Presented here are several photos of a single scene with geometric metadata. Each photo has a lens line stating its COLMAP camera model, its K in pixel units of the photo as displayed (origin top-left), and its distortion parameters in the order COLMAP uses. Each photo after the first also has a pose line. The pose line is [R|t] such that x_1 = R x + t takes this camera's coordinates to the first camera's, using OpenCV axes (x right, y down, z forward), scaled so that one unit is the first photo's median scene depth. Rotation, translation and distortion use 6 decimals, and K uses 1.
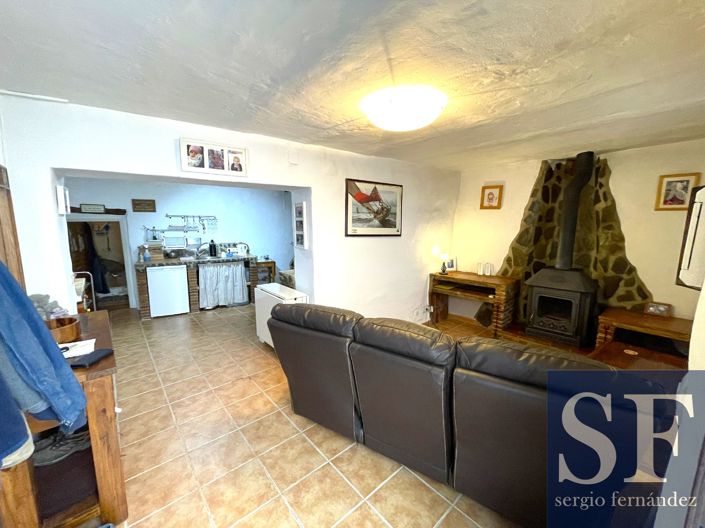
lens RADIAL K [[282.9, 0, 353.2], [0, 282.9, 265.7], [0, 0, 1]] dist [0.000470, -0.000407]
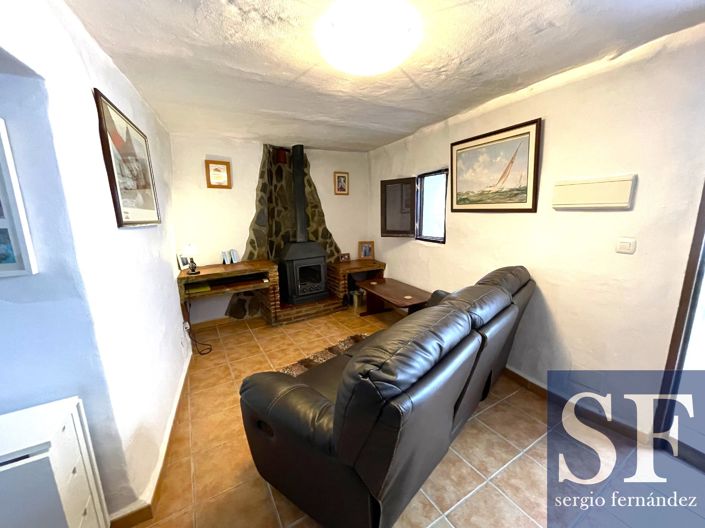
lens RADIAL K [[282.9, 0, 352.4], [0, 282.9, 264.2], [0, 0, 1]] dist [0.000470, -0.000407]
pose [[0.181552, -0.194502, 0.963954, -0.417851], [0.170114, 0.971678, 0.164021, -0.059725], [-0.968556, 0.134204, 0.209498, 0.583279]]
